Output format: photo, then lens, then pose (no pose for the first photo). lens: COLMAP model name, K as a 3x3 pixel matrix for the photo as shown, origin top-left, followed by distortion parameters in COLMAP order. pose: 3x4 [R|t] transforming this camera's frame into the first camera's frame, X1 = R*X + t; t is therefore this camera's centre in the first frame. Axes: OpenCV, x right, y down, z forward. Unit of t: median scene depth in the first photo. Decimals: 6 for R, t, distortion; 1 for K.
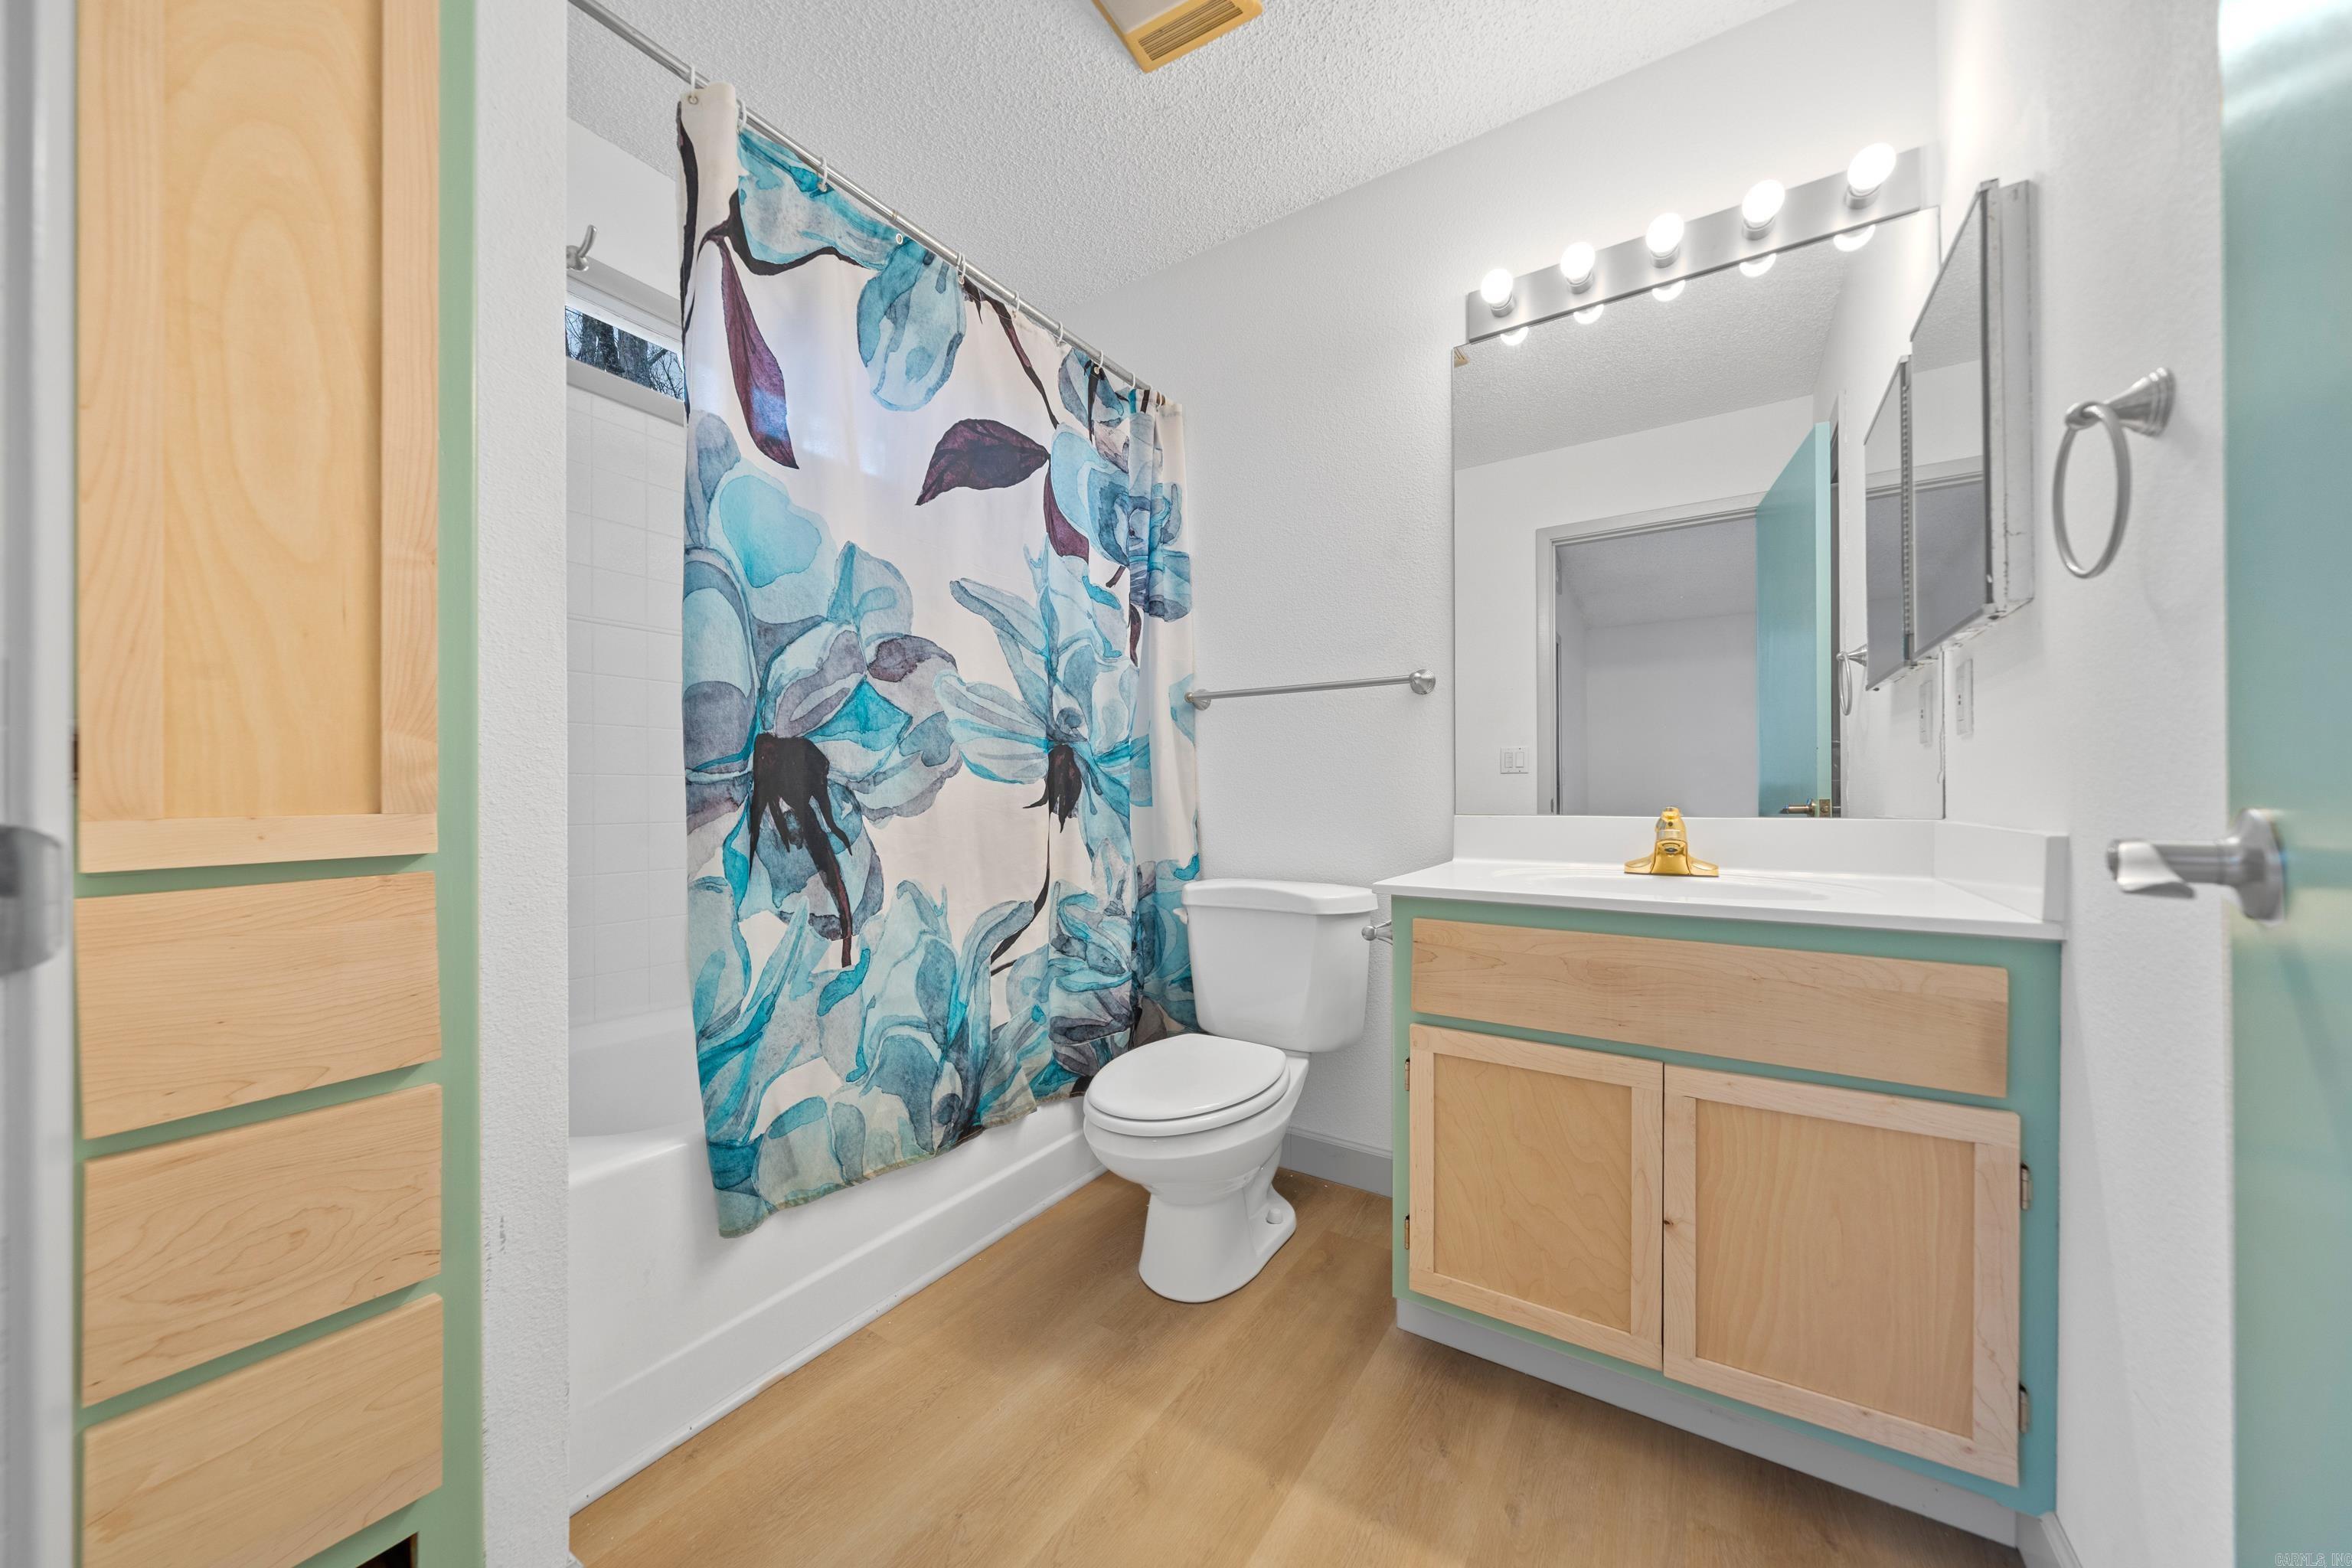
lens RADIAL K [[807.1, 0, 1215.7], [0, 807.1, 805.9], [0, 0, 1]] dist [-0.002964, 0.000031]
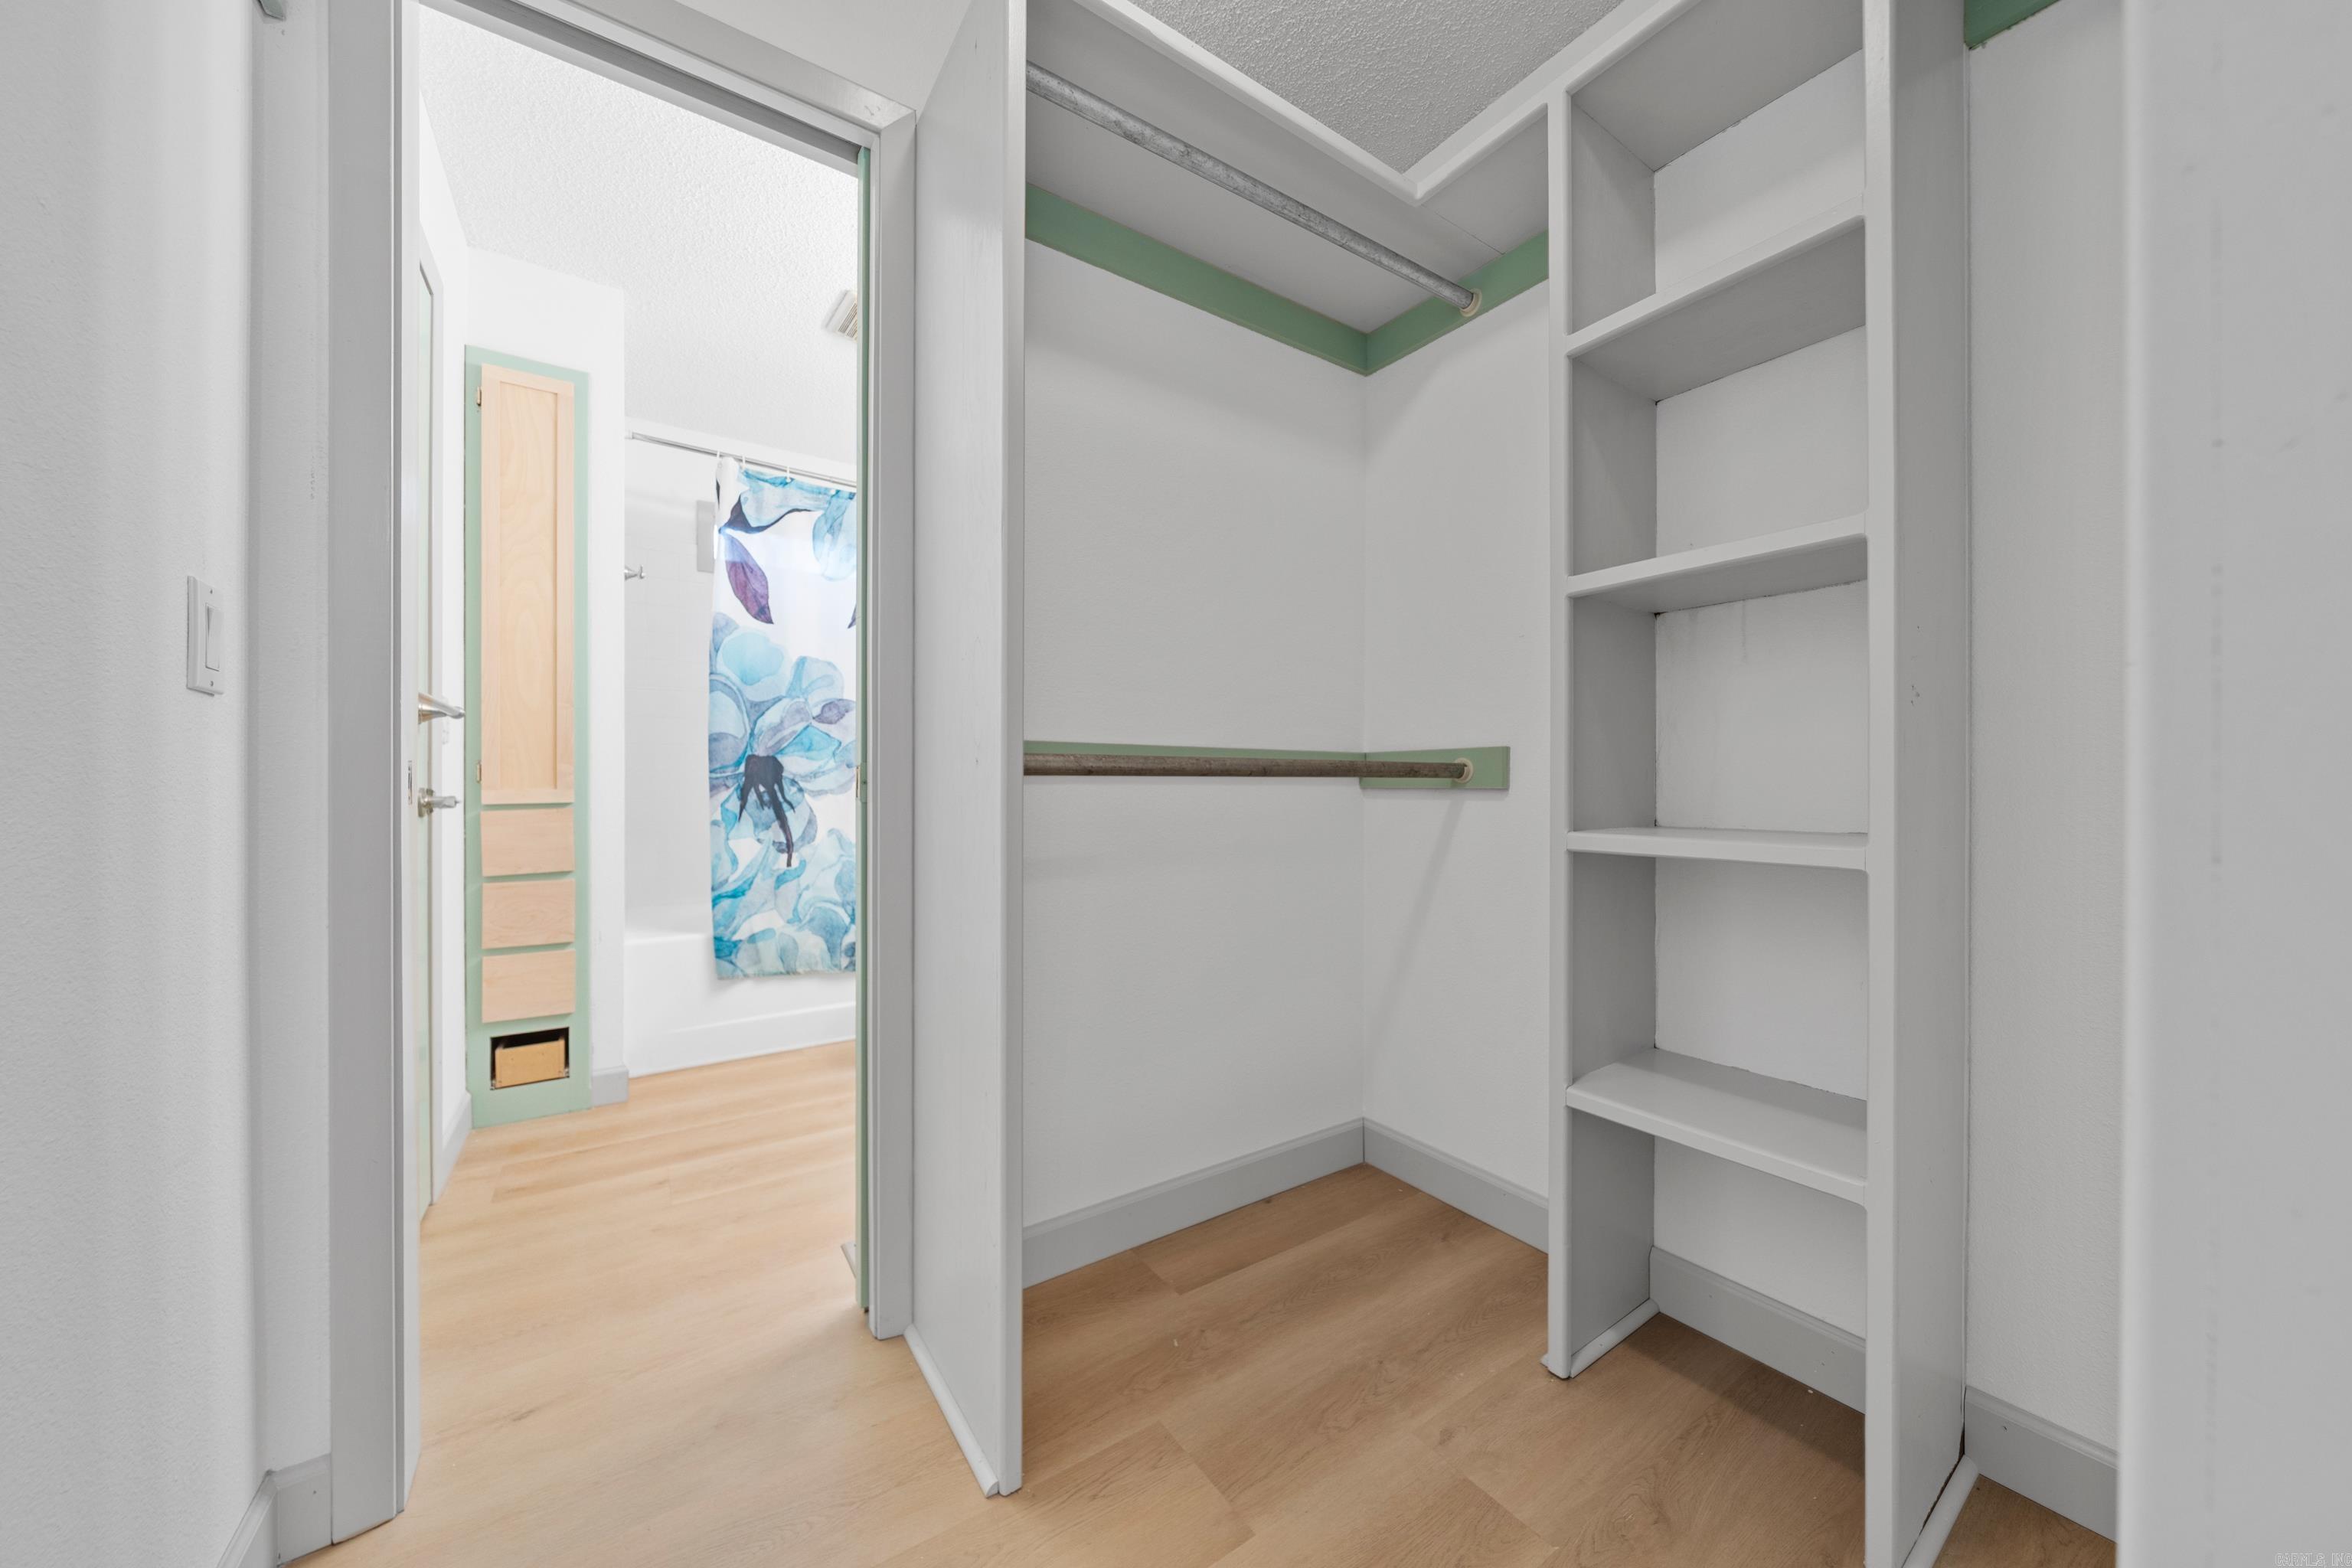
lens RADIAL K [[807.1, 0, 1207.2], [0, 807.1, 802.4], [0, 0, 1]] dist [-0.002964, 0.000031]
pose [[0.935862, 0.011103, -0.352191, 1.265268], [-0.008236, 0.999920, 0.009638, 0.006206], [0.352270, -0.006119, 0.935878, -0.542876]]
